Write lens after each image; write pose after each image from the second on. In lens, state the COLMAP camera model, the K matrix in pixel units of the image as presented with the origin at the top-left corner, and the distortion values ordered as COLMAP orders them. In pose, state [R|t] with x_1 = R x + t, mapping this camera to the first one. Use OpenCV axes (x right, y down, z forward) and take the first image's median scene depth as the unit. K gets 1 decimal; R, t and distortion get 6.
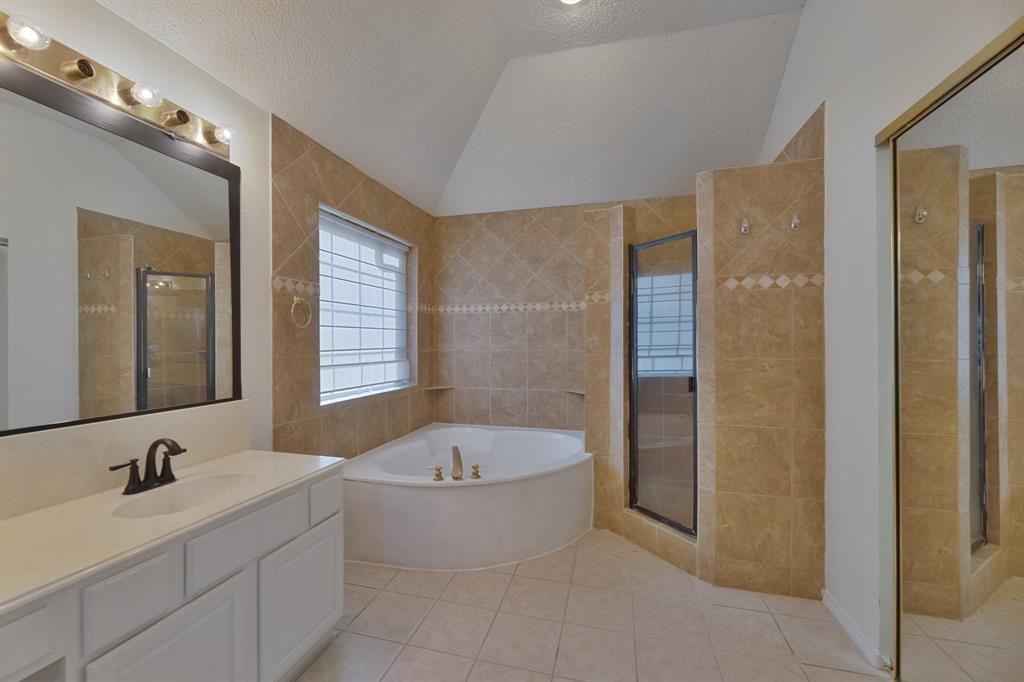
lens RADIAL K [[415.1, 0, 513.0], [0, 415.1, 340.2], [0, 0, 1]] dist [-0.005689, 0.000769]
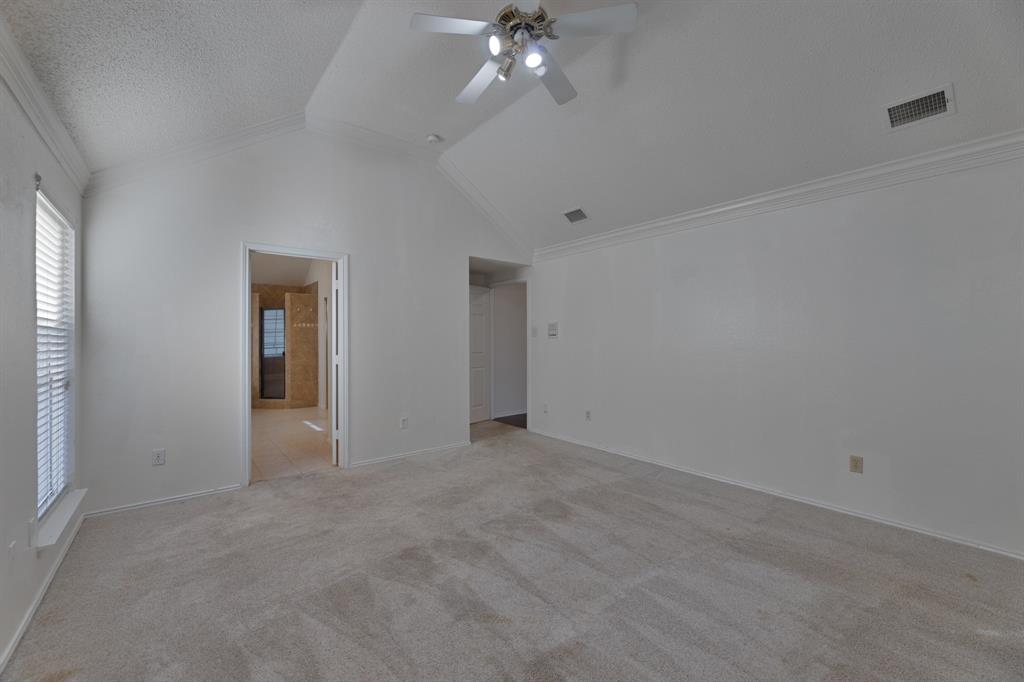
lens RADIAL K [[415.1, 0, 510.2], [0, 415.1, 340.0], [0, 0, 1]] dist [-0.005689, 0.000769]
pose [[0.598839, -0.000067, 0.800869, -0.998680], [-0.000592, 1.000000, 0.000526, -0.005817], [-0.800869, -0.000789, 0.598839, -2.139849]]
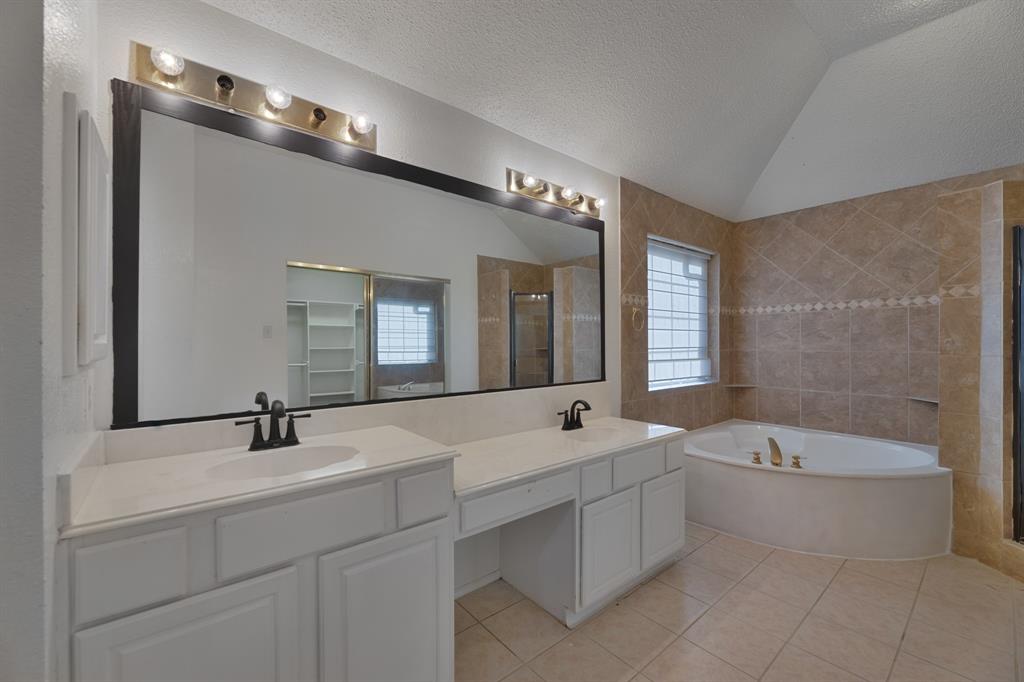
lens RADIAL K [[415.1, 0, 505.1], [0, 415.1, 341.0], [0, 0, 1]] dist [-0.005689, 0.000769]
pose [[0.808084, 0.001866, -0.589065, -0.059800], [-0.000510, 0.999997, 0.002468, -0.000522], [0.589068, -0.001694, 0.808082, -0.277626]]
